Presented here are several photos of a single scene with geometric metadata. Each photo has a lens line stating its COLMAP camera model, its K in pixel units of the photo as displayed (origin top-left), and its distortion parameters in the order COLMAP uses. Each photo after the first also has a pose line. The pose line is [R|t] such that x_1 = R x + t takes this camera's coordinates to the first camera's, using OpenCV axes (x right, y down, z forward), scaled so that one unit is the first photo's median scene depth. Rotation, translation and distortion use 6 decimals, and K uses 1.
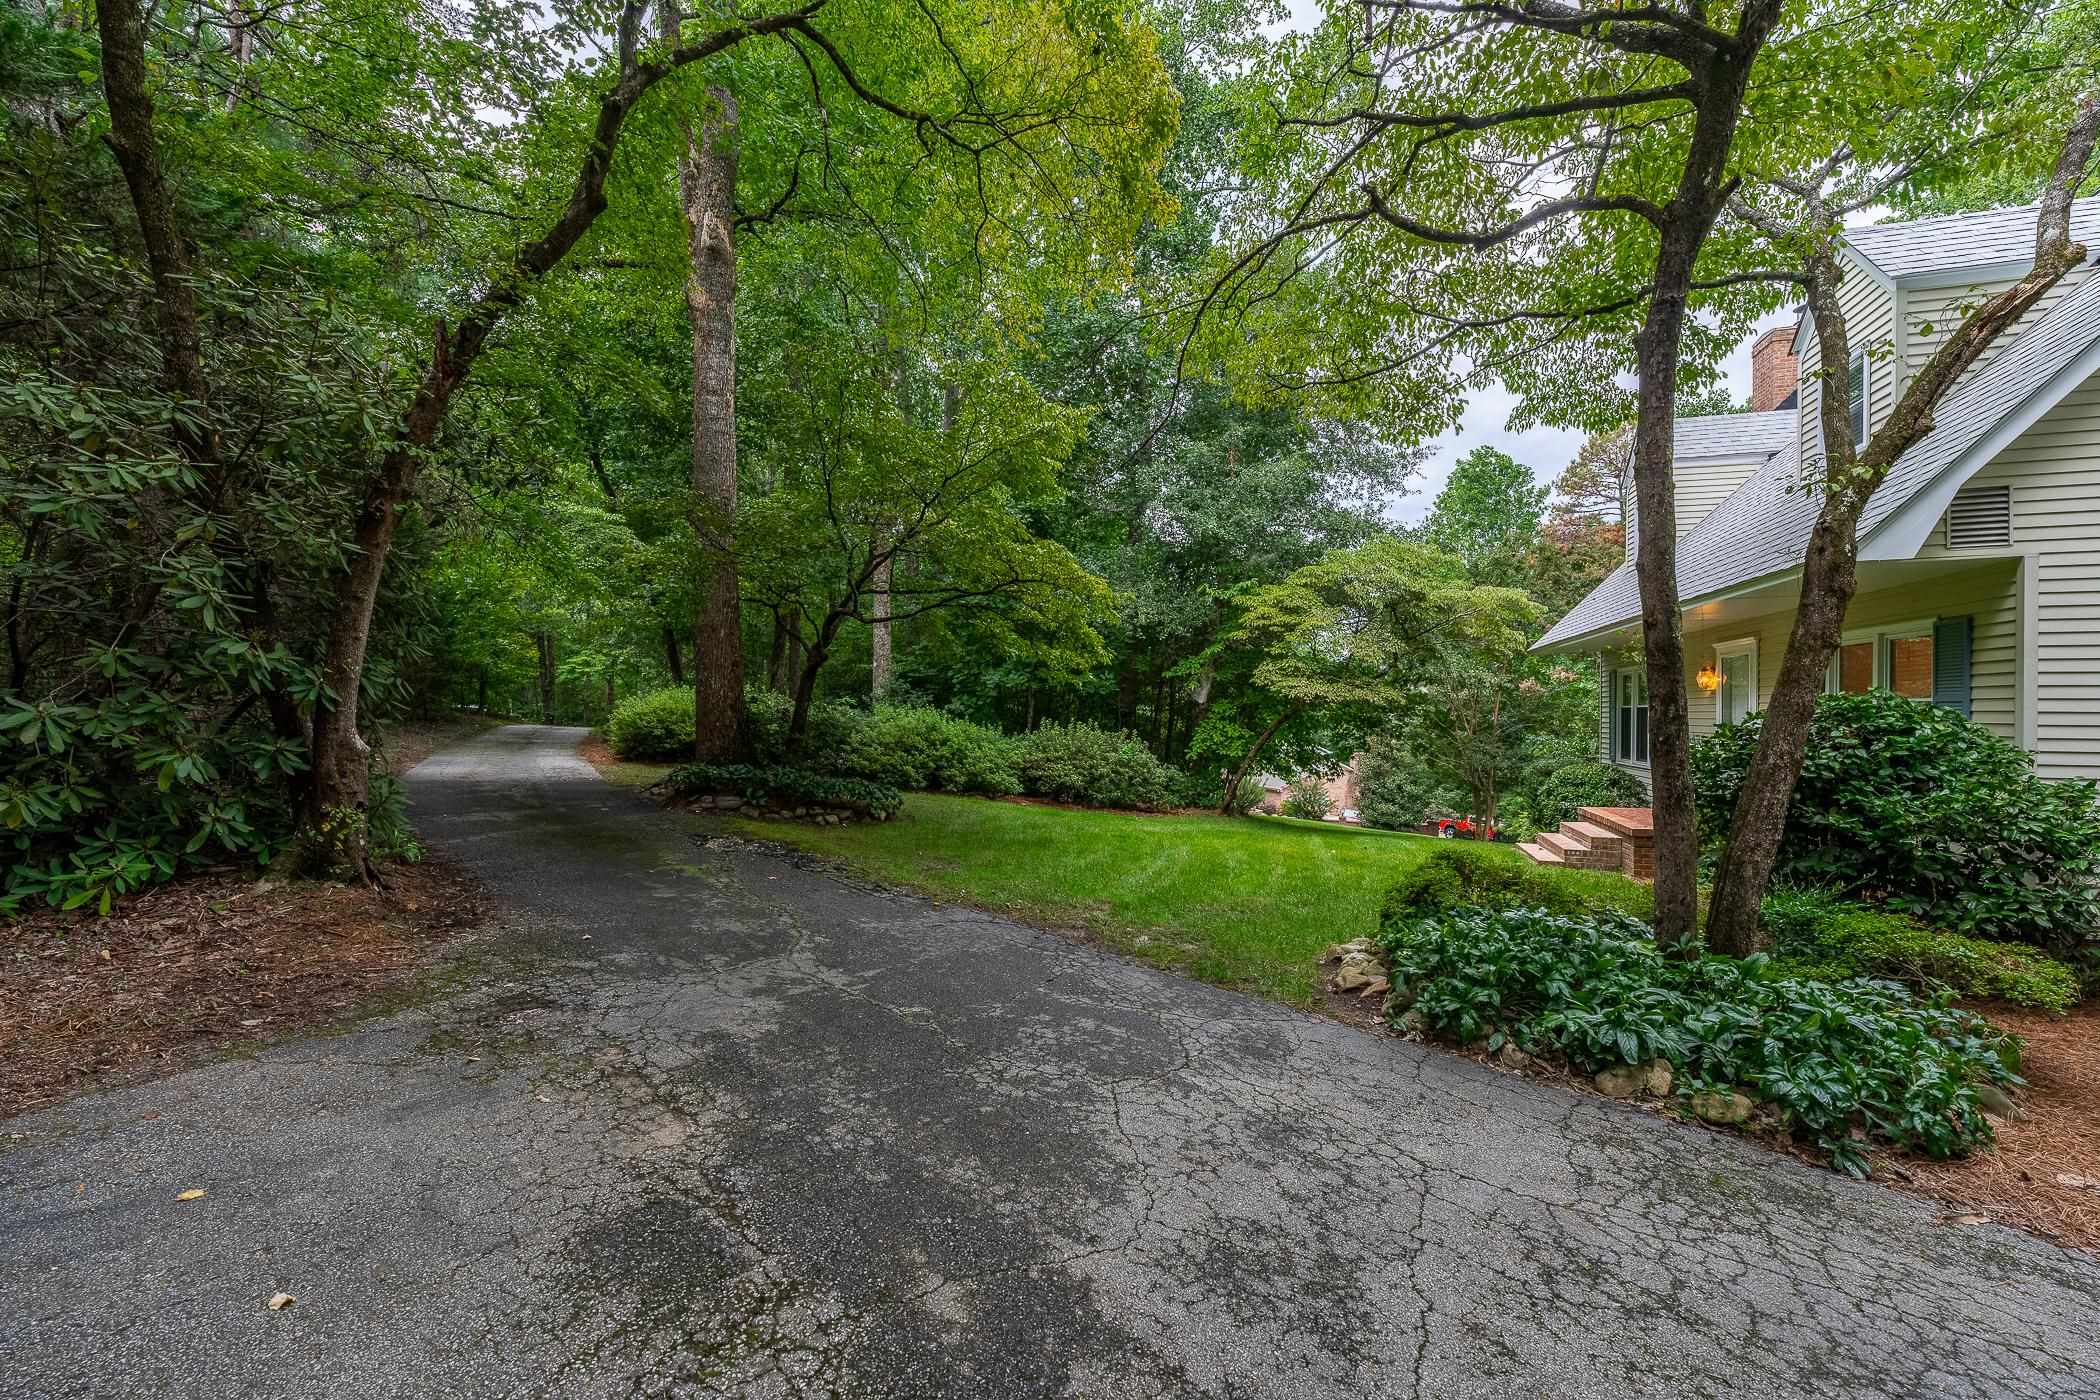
lens RADIAL K [[842.2, 0, 1058.9], [0, 842.2, 711.3], [0, 0, 1]] dist [-0.002196, 0.000354]
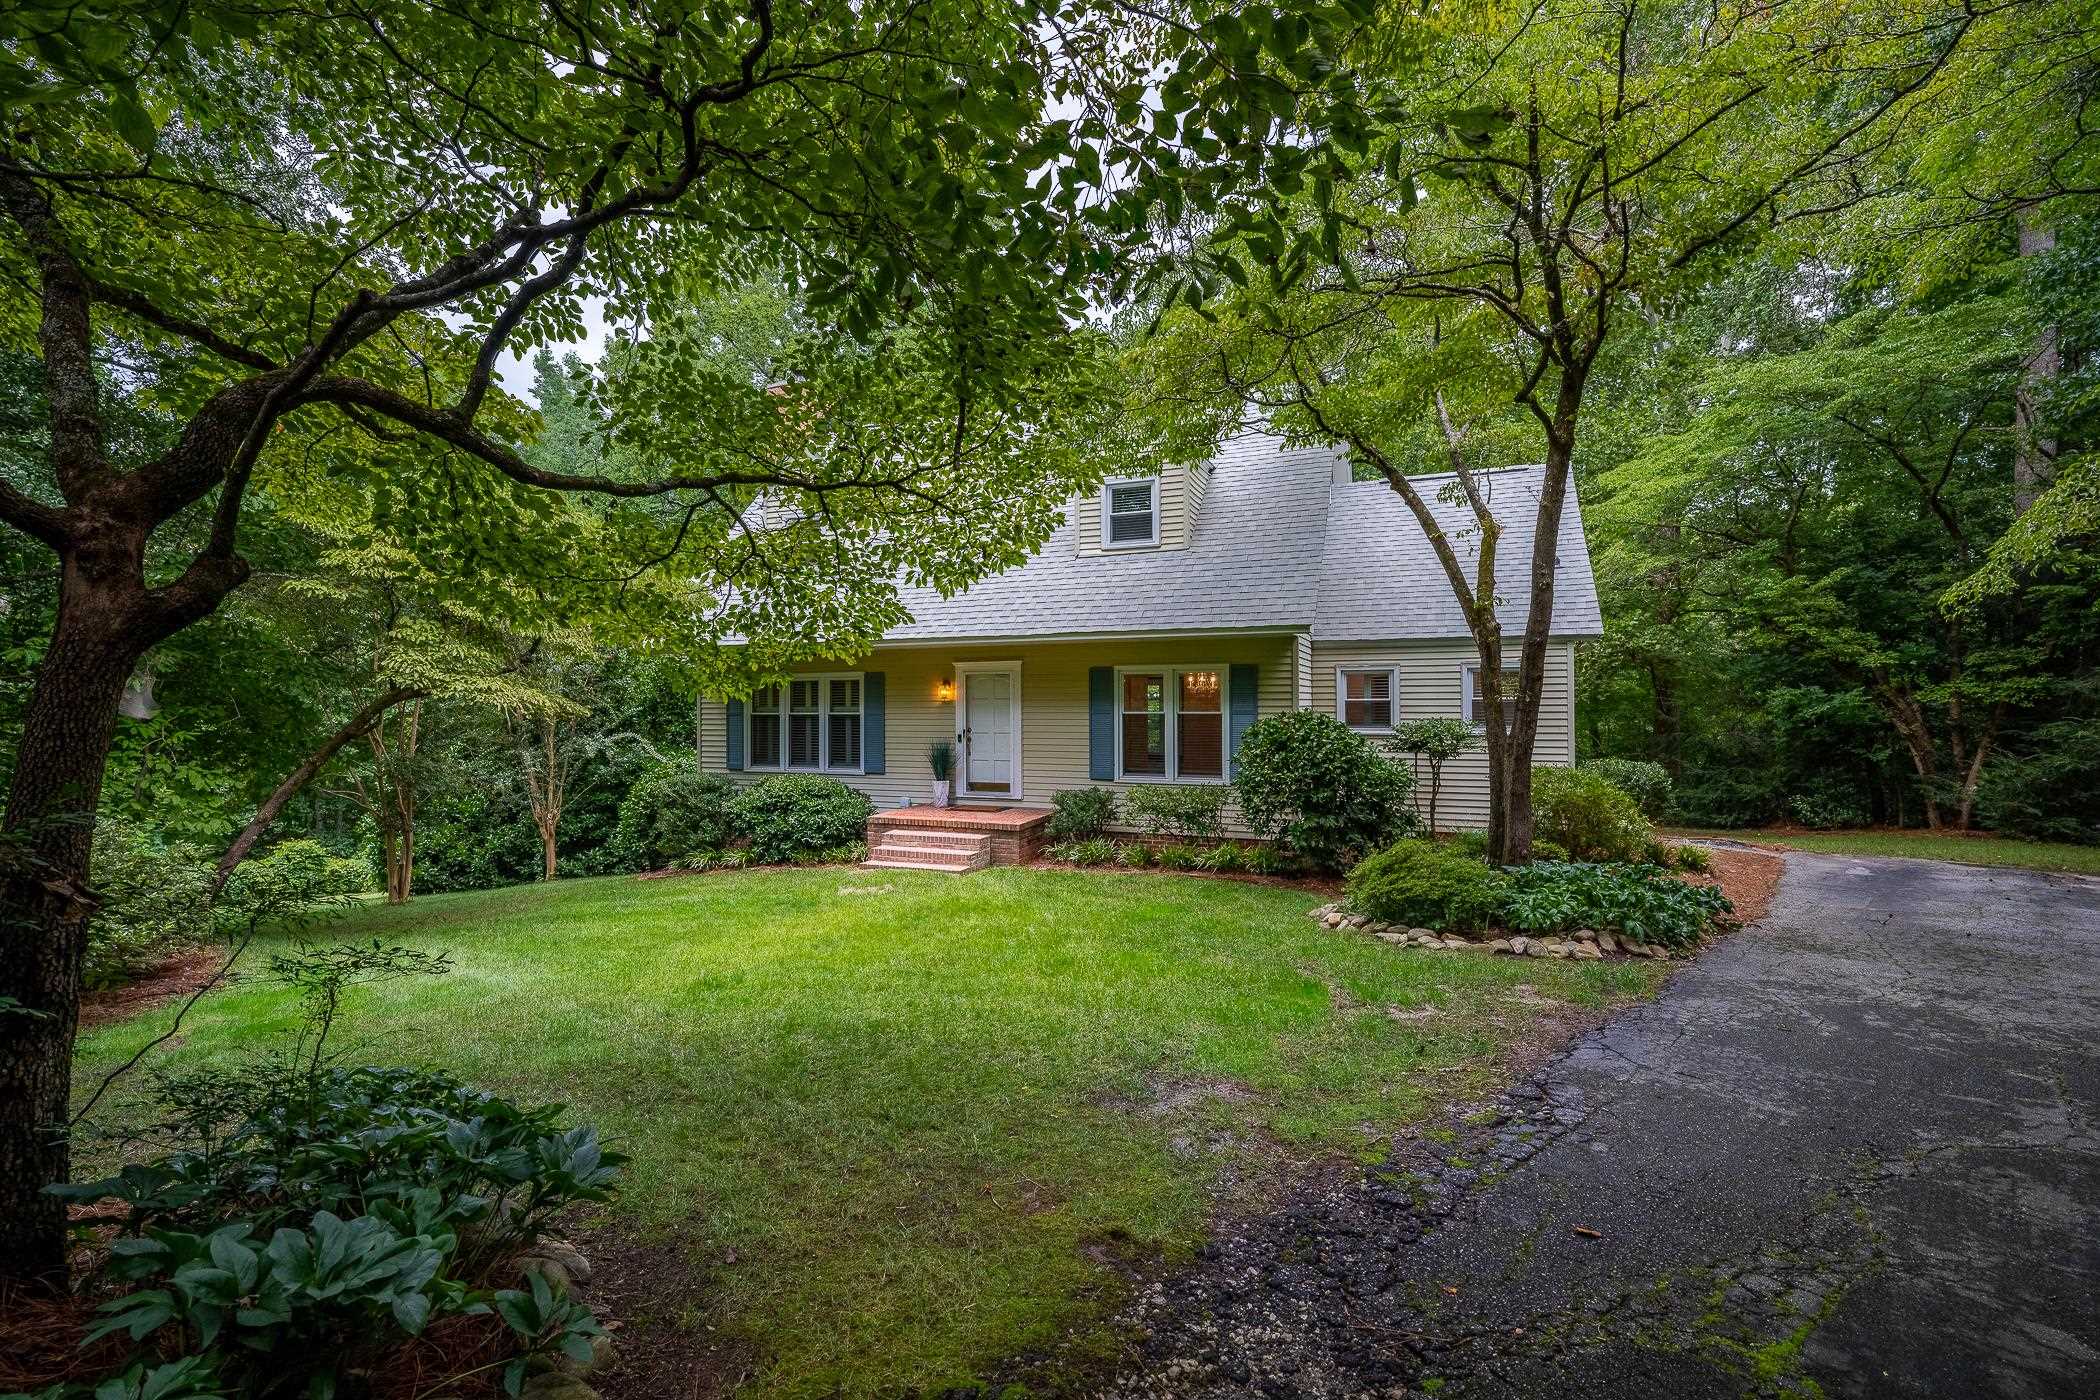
lens RADIAL K [[907.4, 0, 1046.1], [0, 907.4, 673.2], [0, 0, 1]] dist [-0.003091, -0.000350]
pose [[0.079609, 0.027470, 0.996448, -1.226312], [0.007565, 0.999575, -0.028160, -0.068676], [-0.996797, 0.009780, 0.079367, 1.934753]]
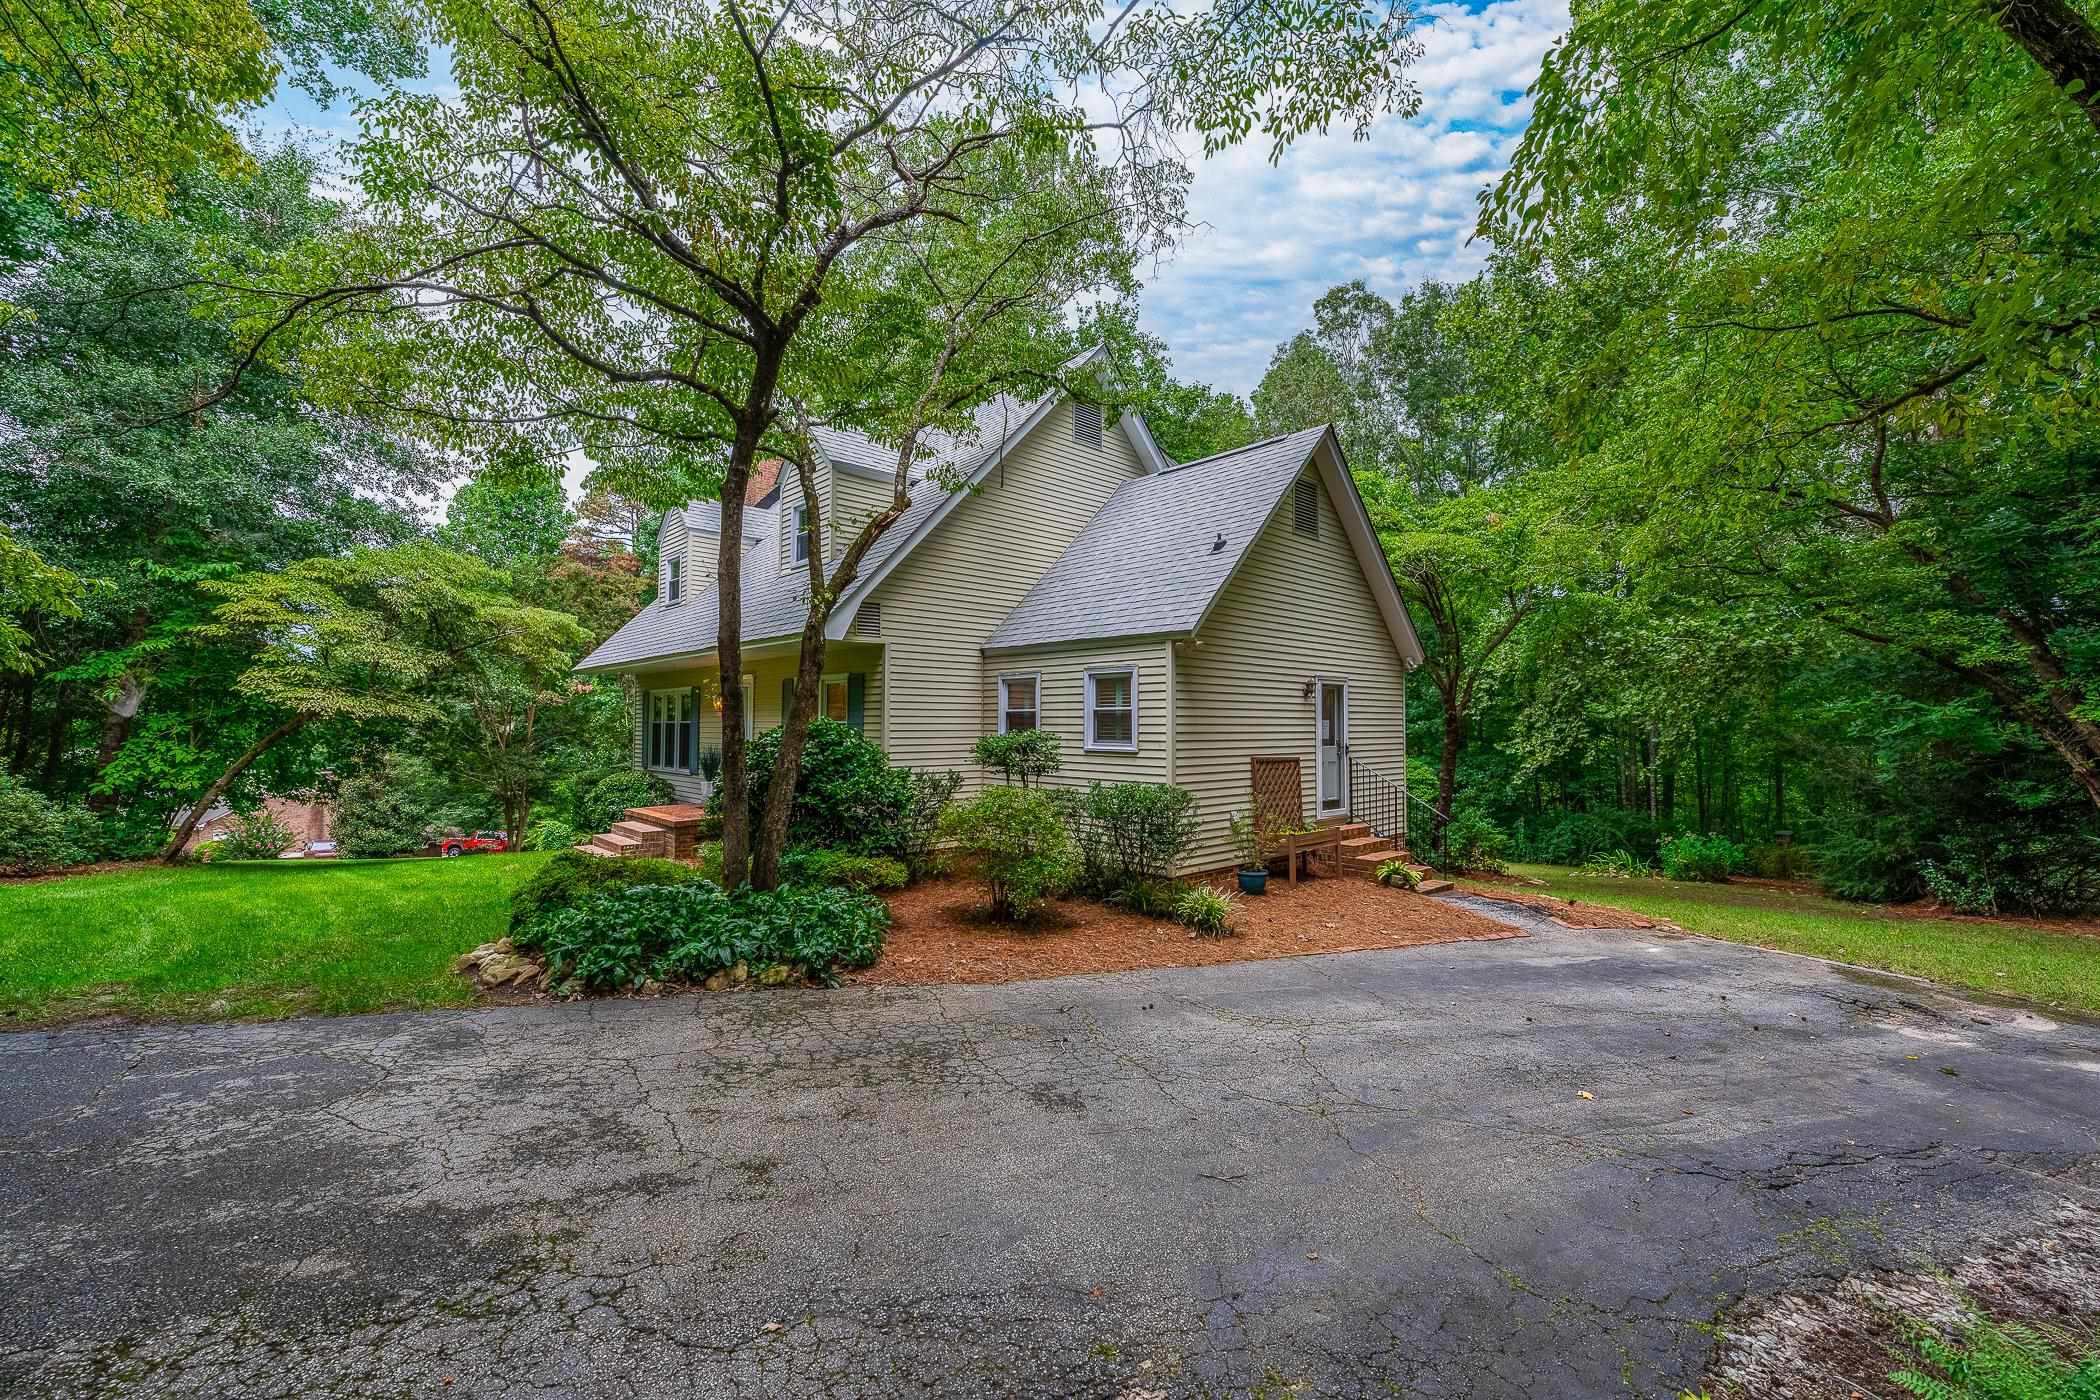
lens RADIAL K [[838.9, 0, 1043.6], [0, 838.9, 688.8], [0, 0, 1]] dist [-0.003076, 0.000286]
pose [[0.490002, 0.031162, 0.871164, -0.338412], [0.000564, 0.999349, -0.036065, -0.032124], [-0.871721, 0.018163, 0.489665, -0.237340]]
